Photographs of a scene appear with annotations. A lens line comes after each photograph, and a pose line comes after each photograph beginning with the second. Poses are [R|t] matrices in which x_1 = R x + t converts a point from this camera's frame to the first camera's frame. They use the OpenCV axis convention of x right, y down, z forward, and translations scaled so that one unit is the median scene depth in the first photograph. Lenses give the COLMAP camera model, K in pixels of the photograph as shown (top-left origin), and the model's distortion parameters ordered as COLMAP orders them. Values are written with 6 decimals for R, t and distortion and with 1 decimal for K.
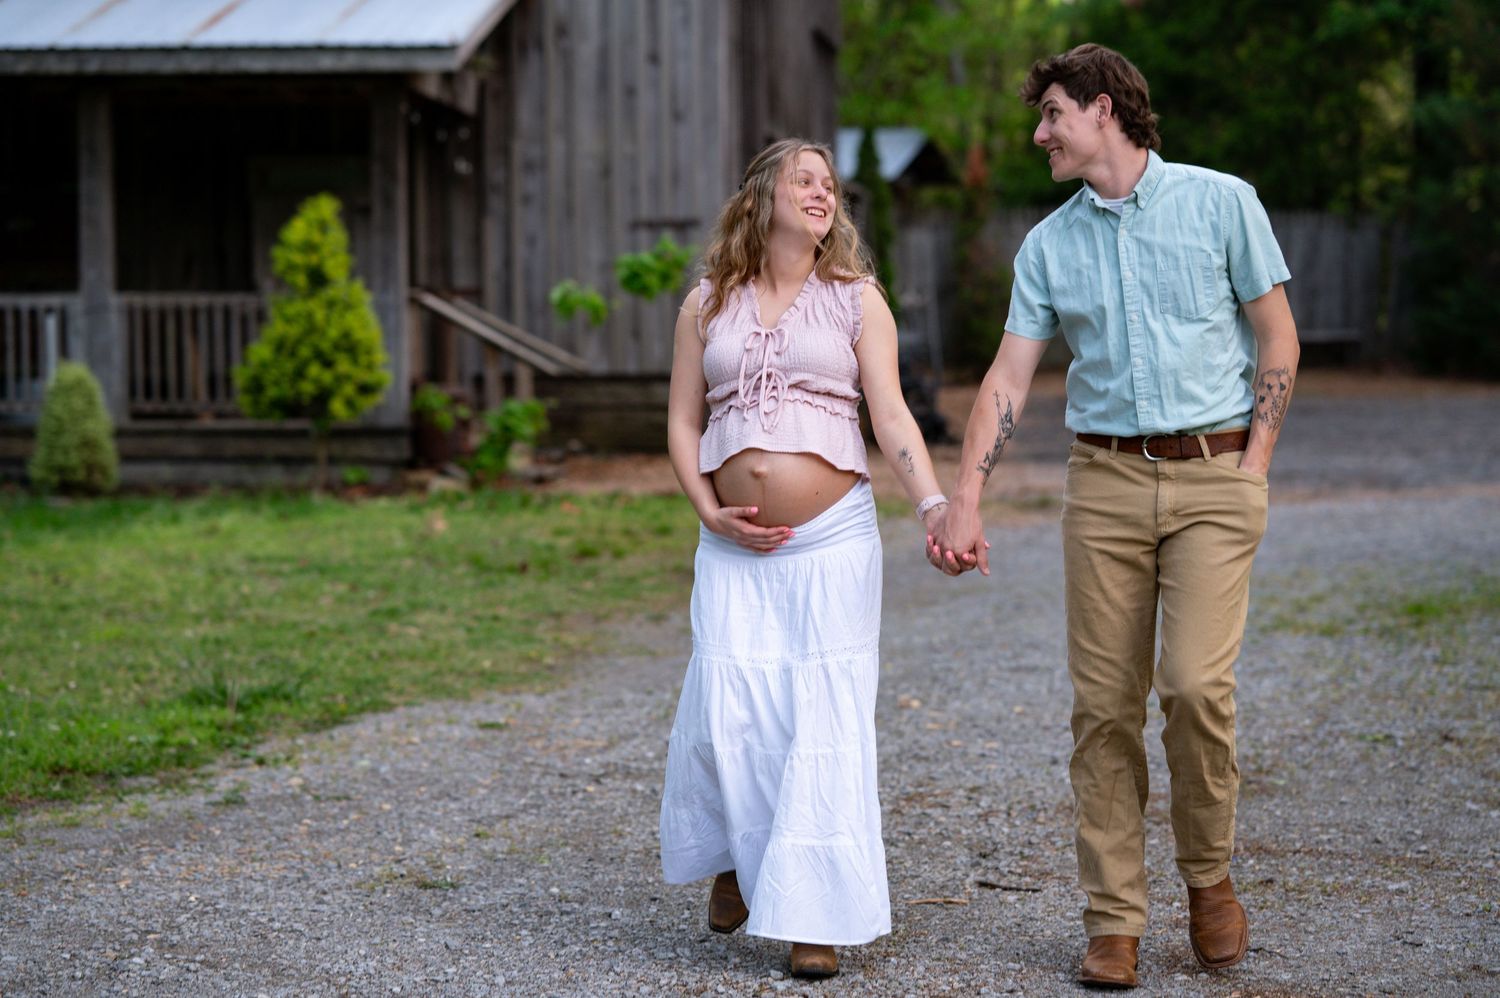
lens RADIAL K [[3668.6, 0, 750.0], [0, 3668.6, 499.0], [0, 0, 1]] dist [0.430589, -0.453990]
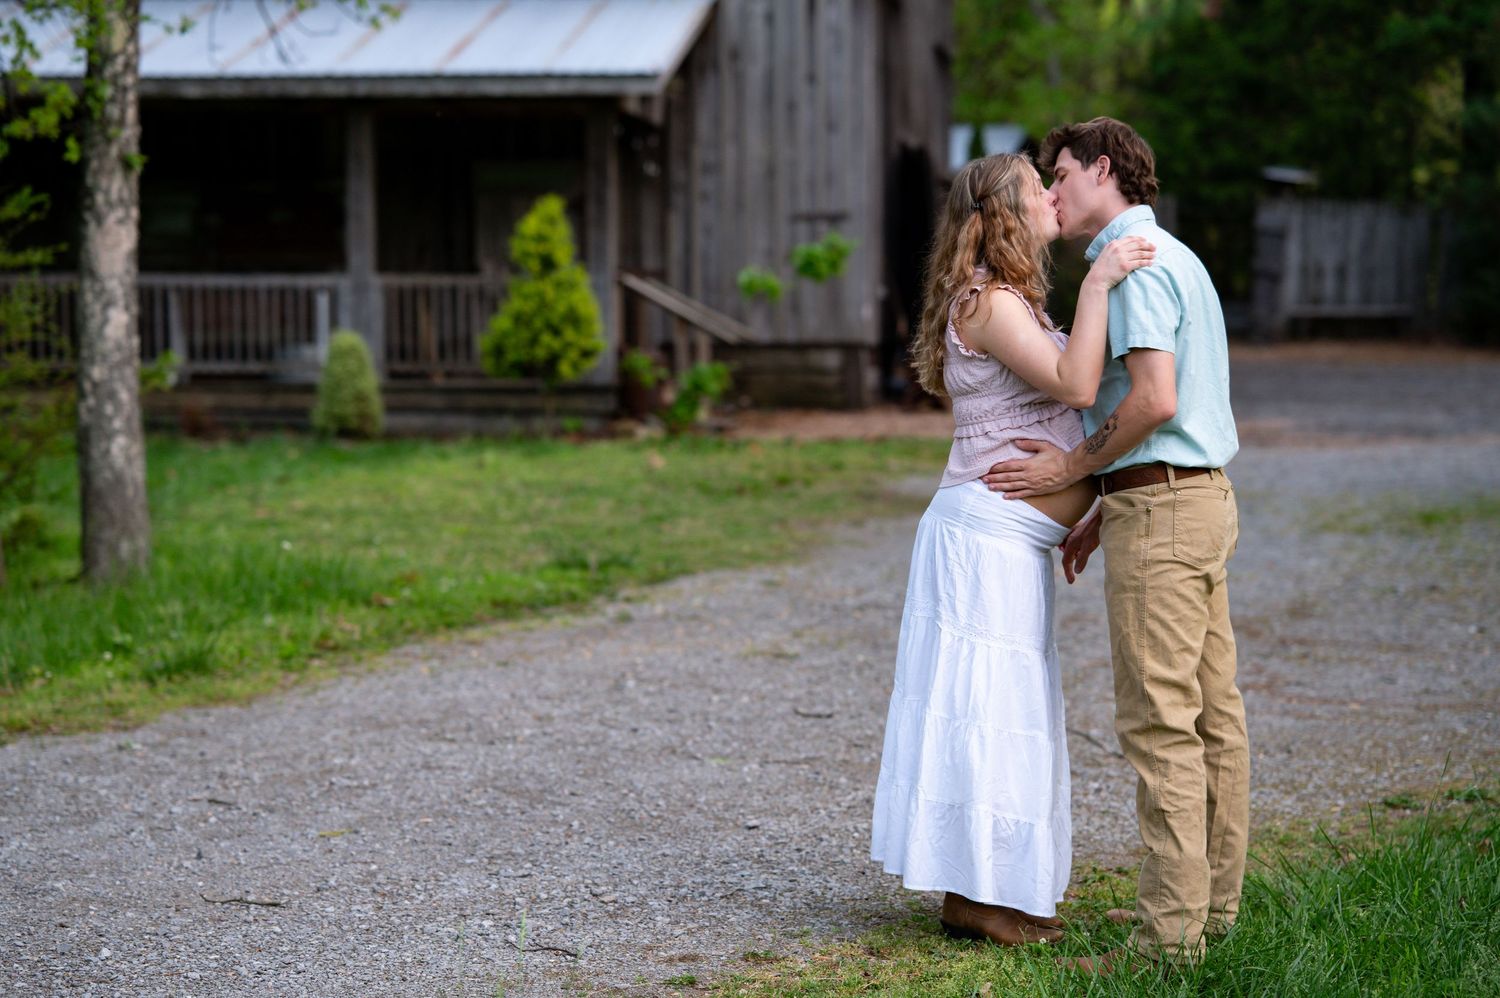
lens RADIAL K [[3668.6, 0, 750.0], [0, 3668.6, 499.0], [0, 0, 1]] dist [0.430589, -0.453990]
pose [[0.999819, 0.004413, -0.018520, -0.025026], [-0.004271, 0.999961, 0.007709, 0.008538], [0.018554, -0.007629, 0.999799, -0.214082]]
